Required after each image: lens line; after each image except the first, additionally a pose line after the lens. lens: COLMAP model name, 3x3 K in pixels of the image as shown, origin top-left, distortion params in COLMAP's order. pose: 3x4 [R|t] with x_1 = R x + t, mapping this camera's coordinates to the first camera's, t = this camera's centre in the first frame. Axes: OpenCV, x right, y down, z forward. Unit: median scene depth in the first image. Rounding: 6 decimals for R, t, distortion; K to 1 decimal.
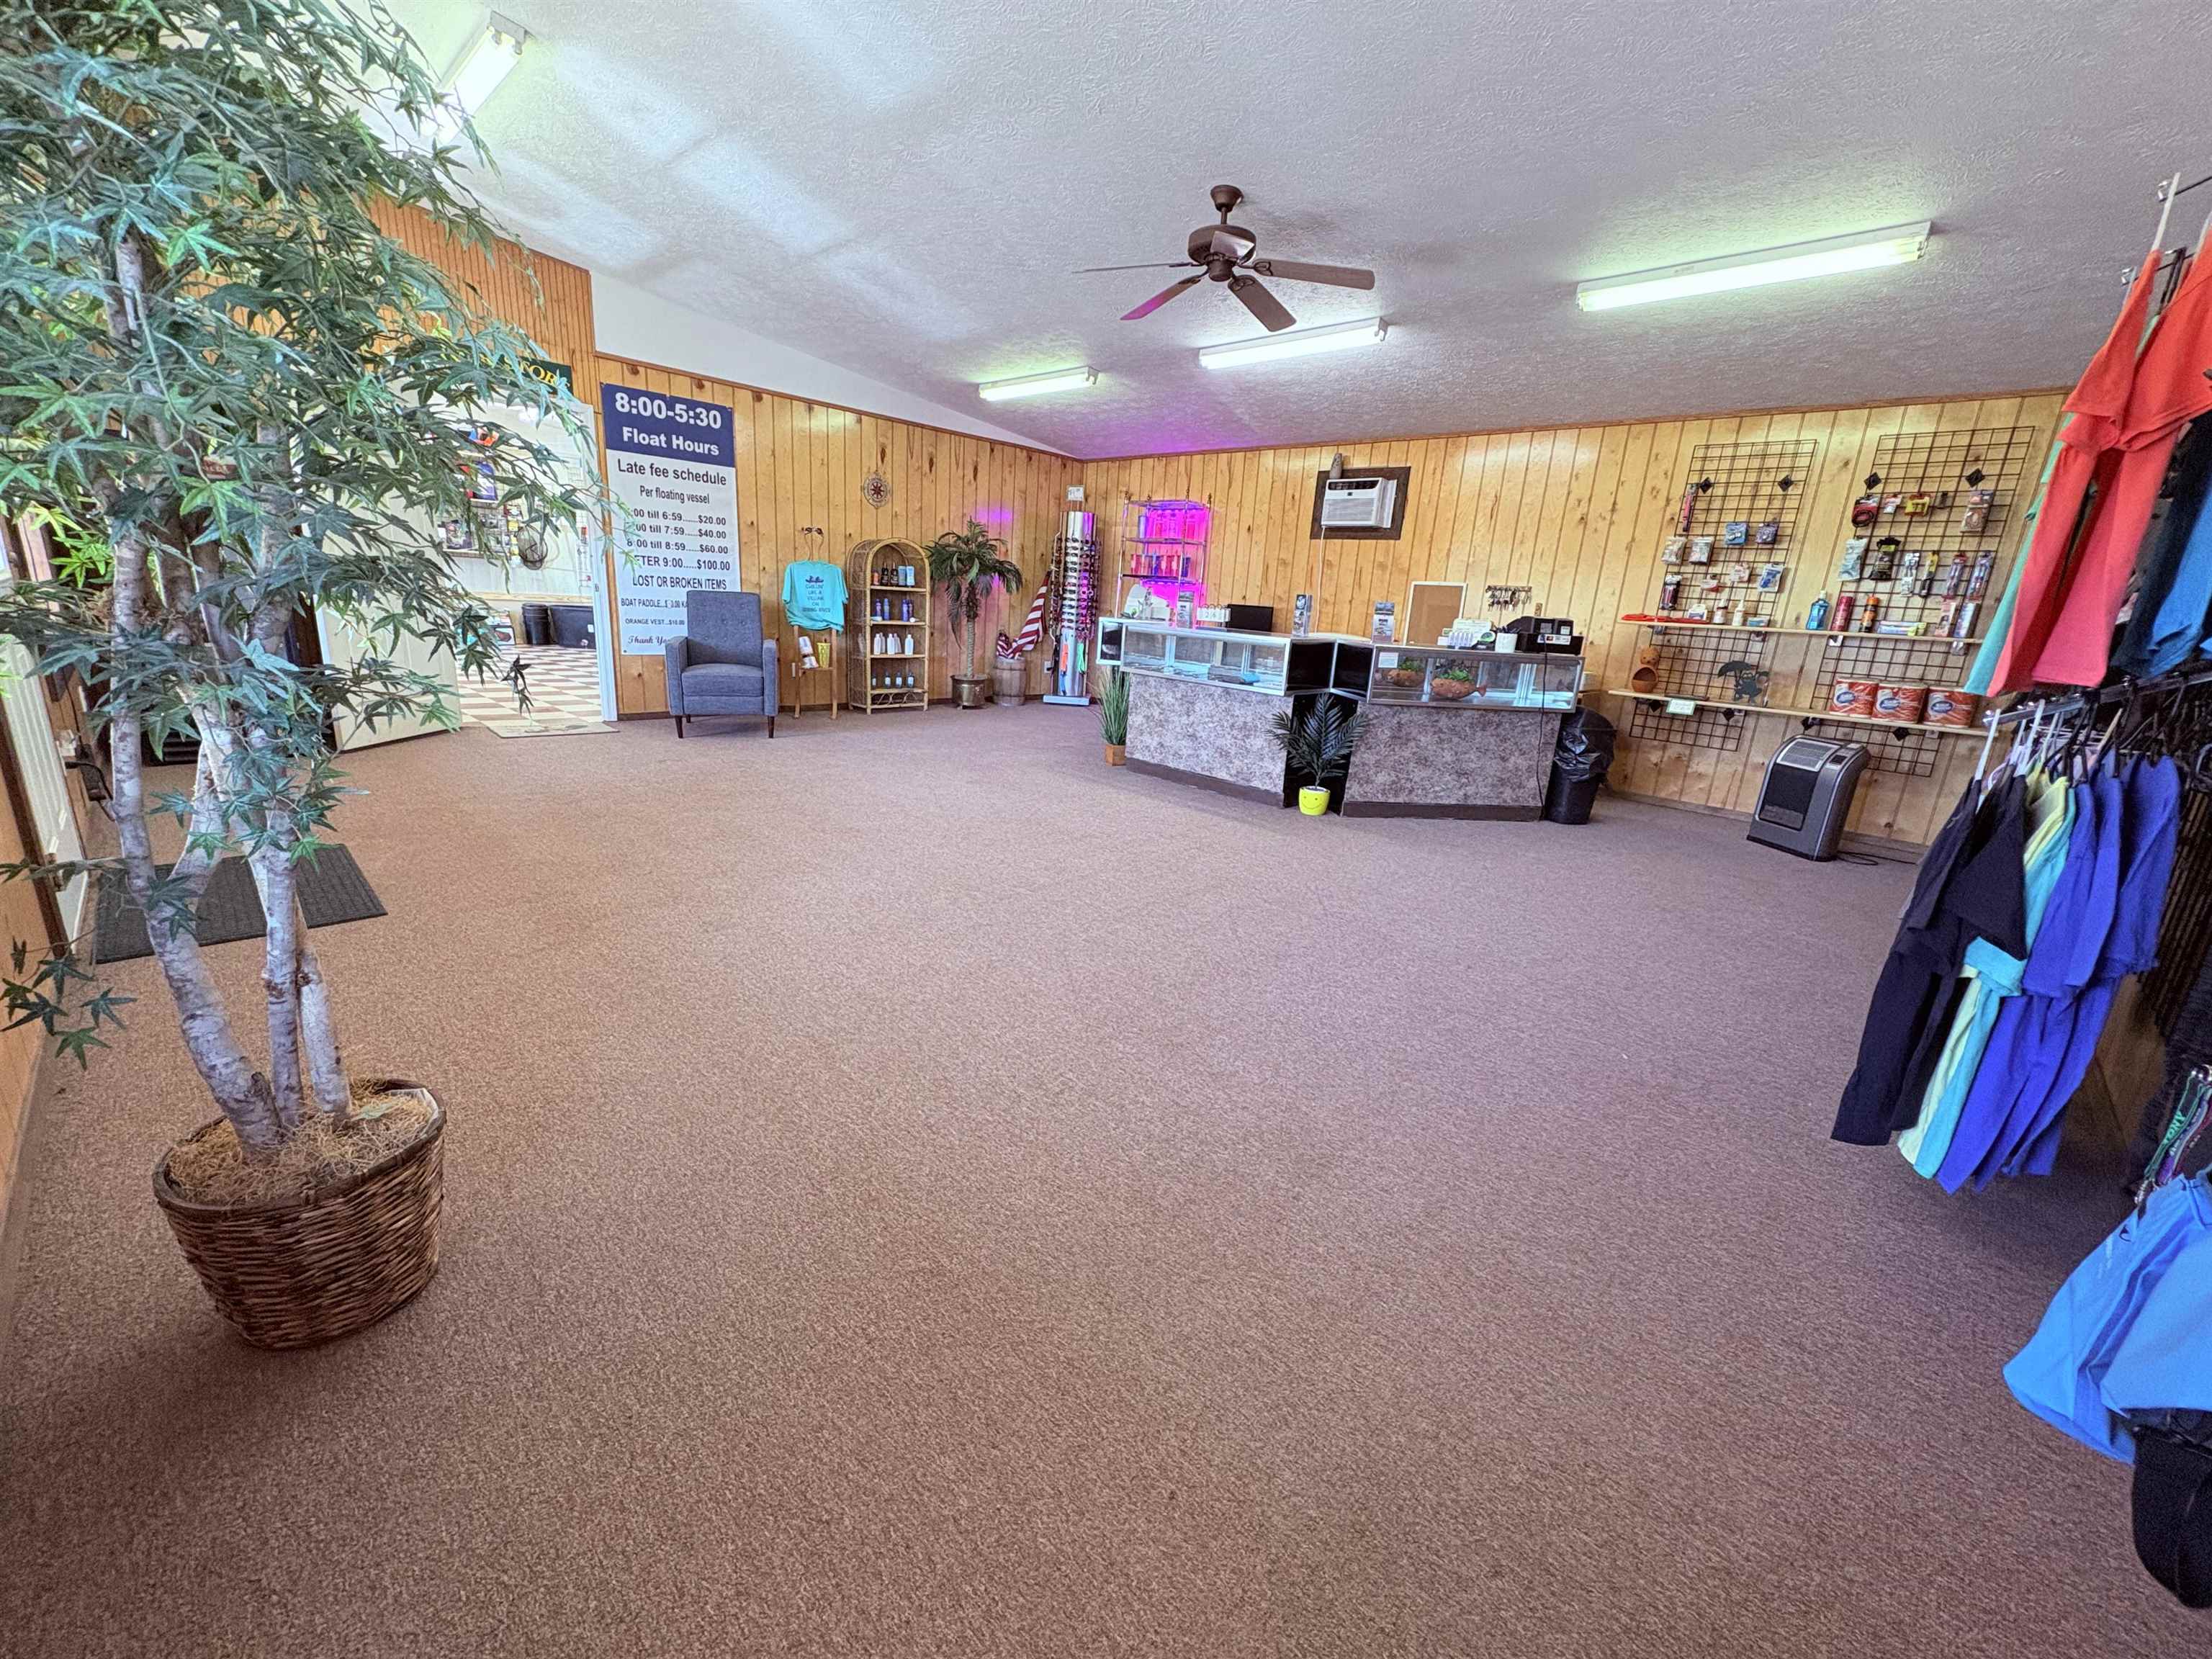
lens RADIAL K [[882.5, 0, 1106.0], [0, 882.5, 829.5], [0, 0, 1]] dist [-0.001523, -0.000456]
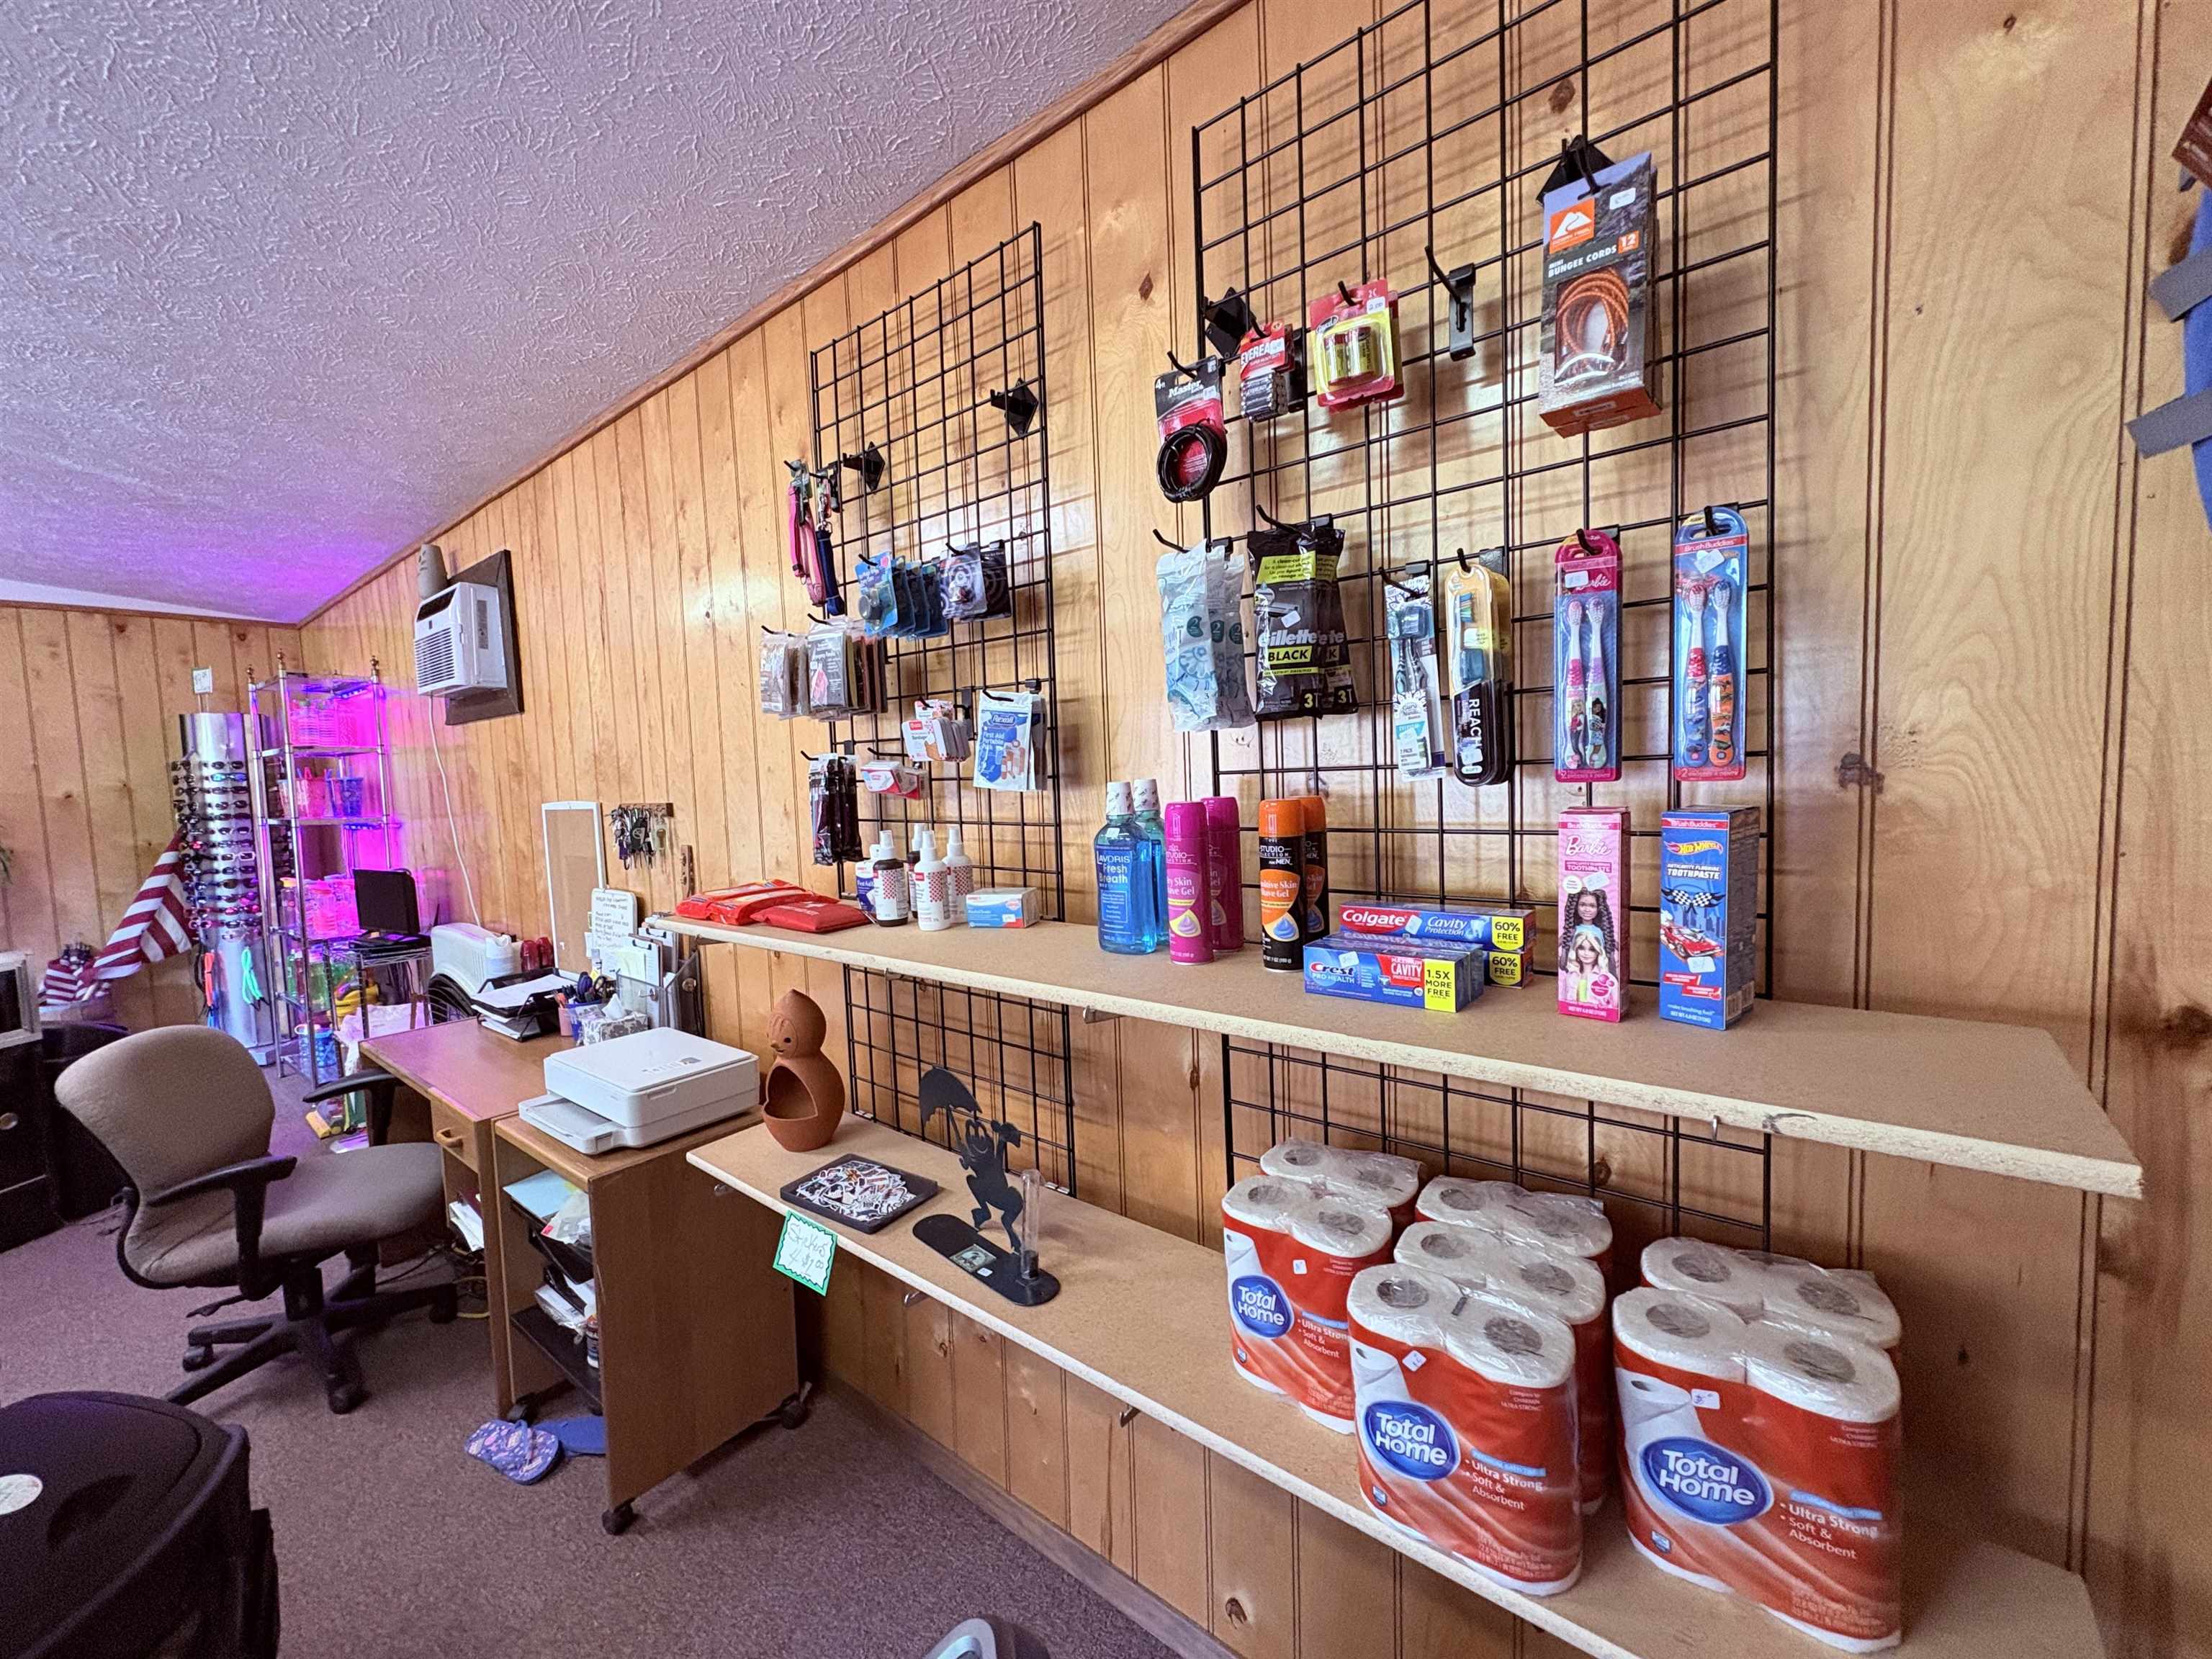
lens RADIAL K [[885.1, 0, 1106.0], [0, 885.1, 829.5], [0, 0, 1]] dist [-0.001488, -0.000003]
pose [[0.991961, -0.106515, 0.068317, 0.602876], [0.117394, 0.976151, -0.182613, -0.164953], [-0.047237, 0.189165, 0.980809, 0.591434]]
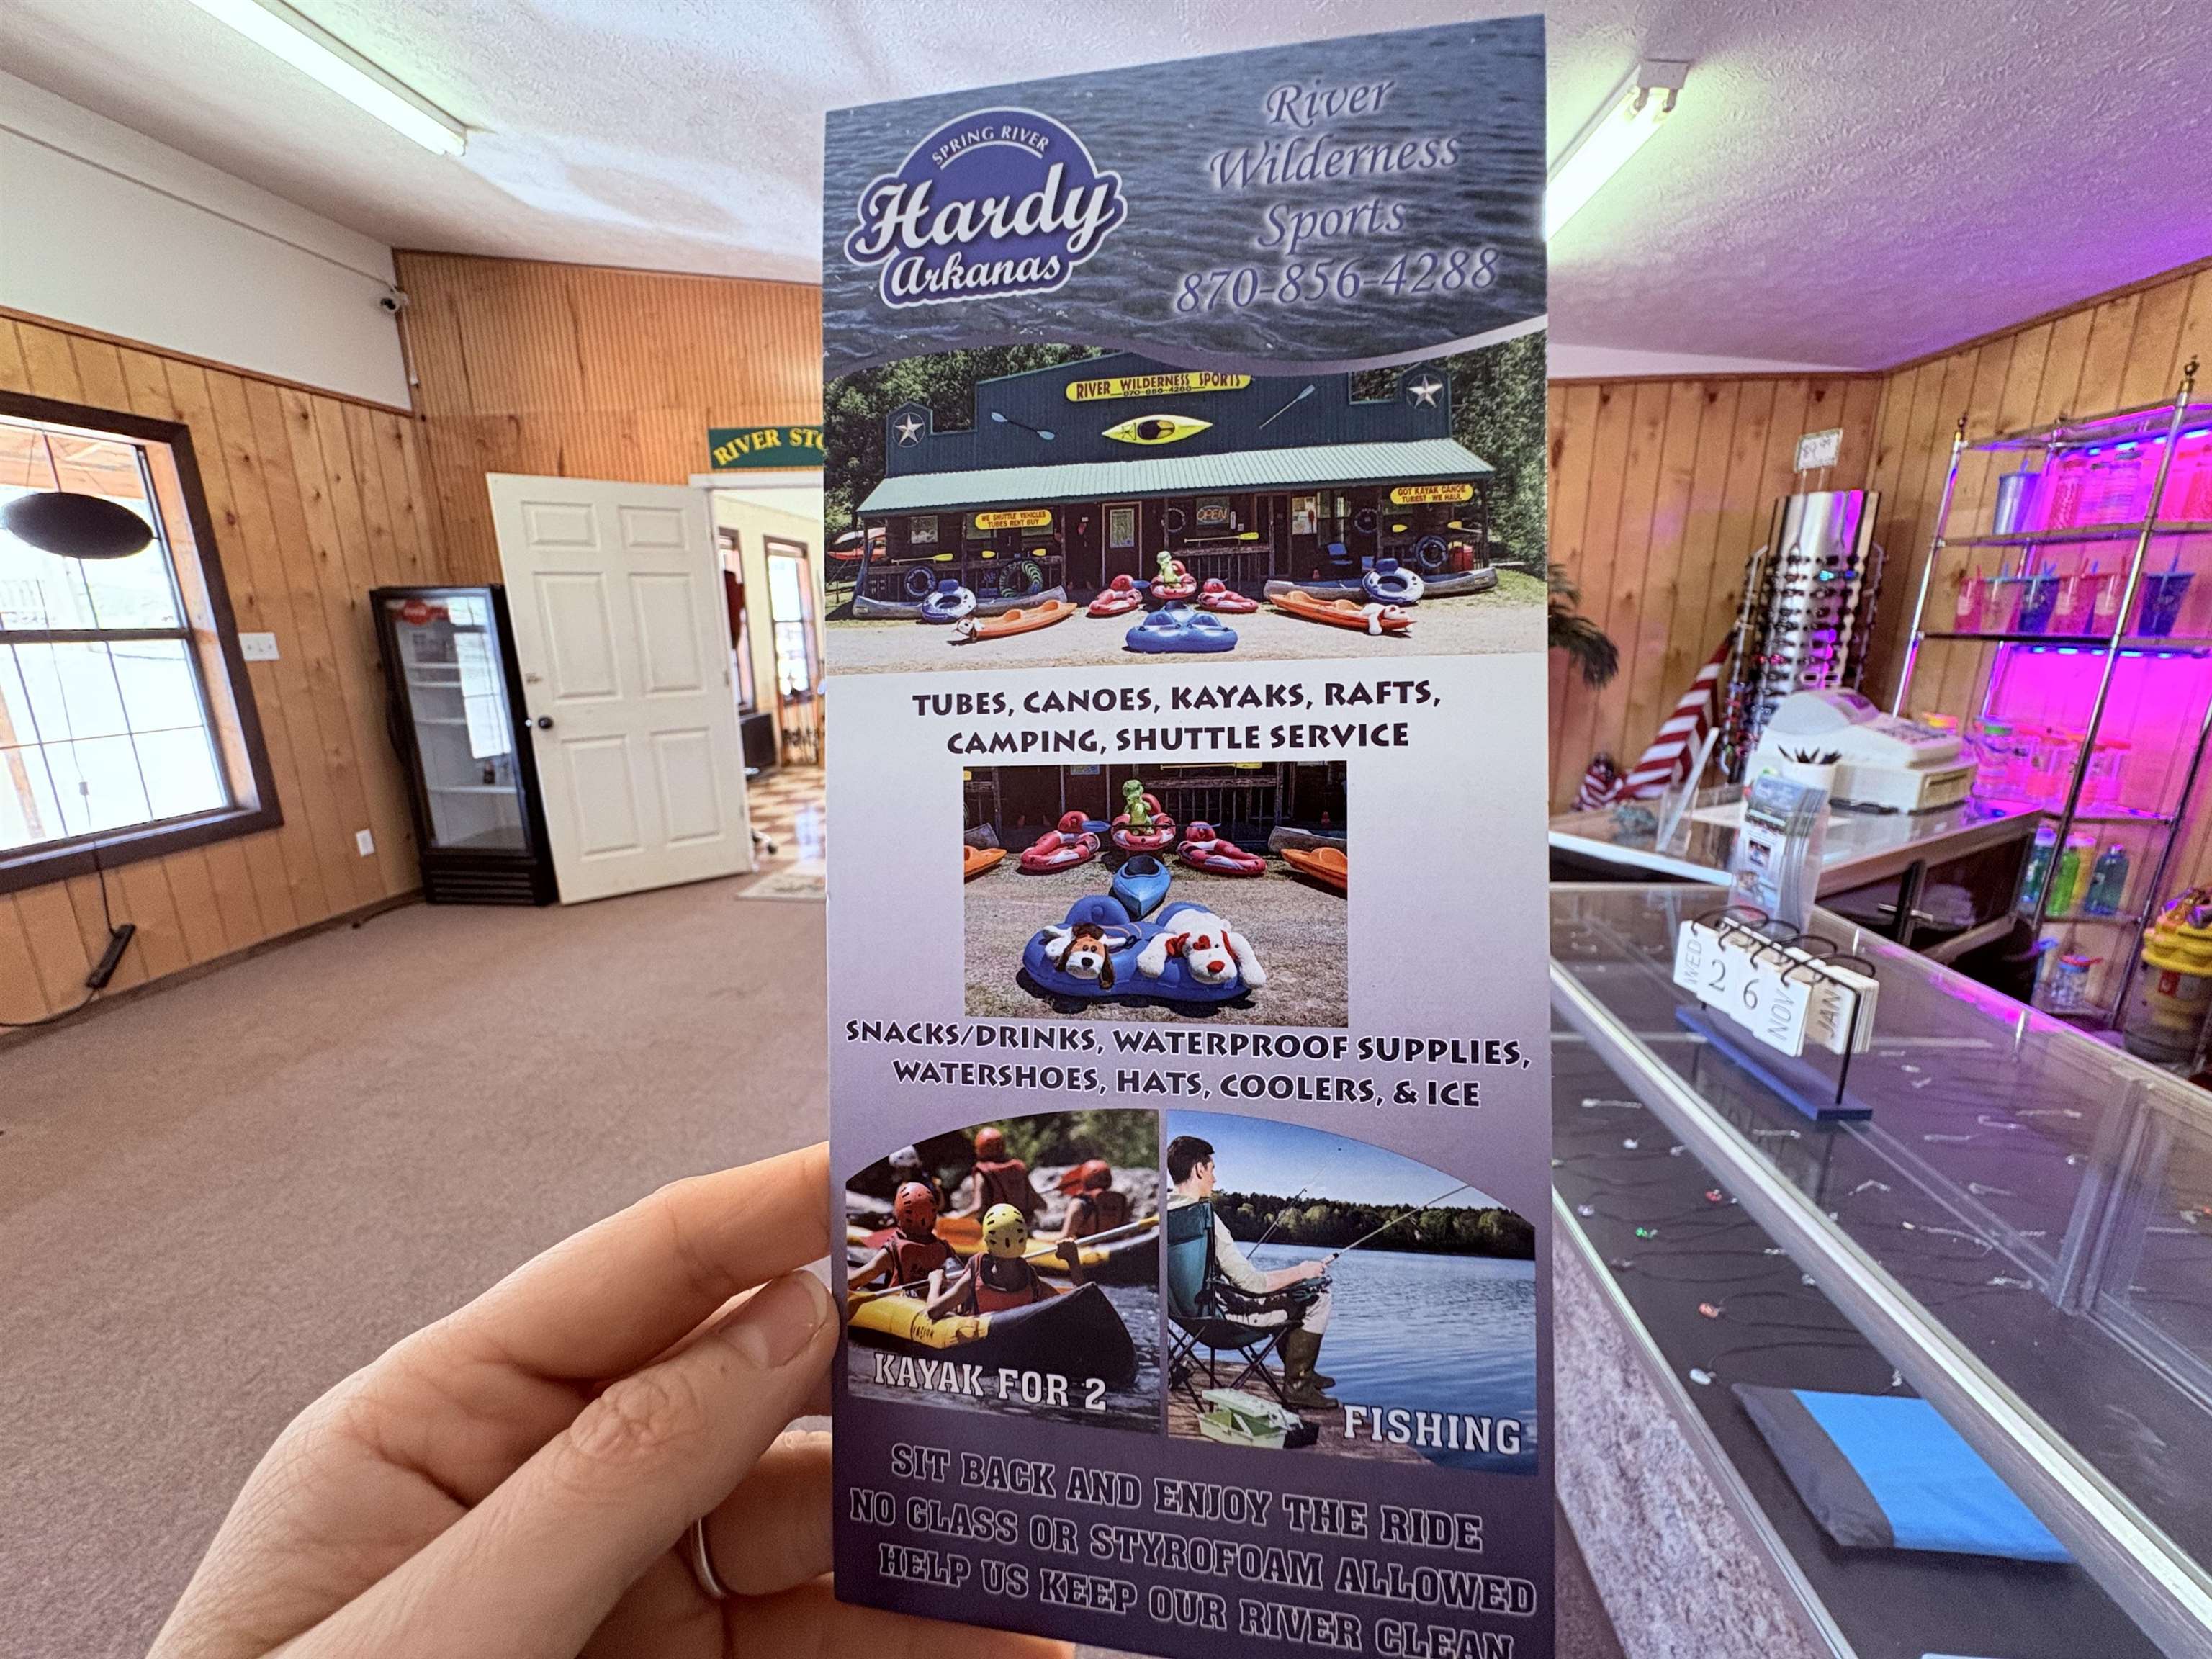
lens RADIAL K [[885.1, 0, 1106.0], [0, 885.1, 829.5], [0, 0, 1]] dist [-0.001488, -0.000003]
pose [[0.626693, 0.117332, -0.770383, 0.131467], [-0.152982, 0.987887, 0.026010, -0.200709], [0.764102, 0.101554, 0.637051, 0.612946]]
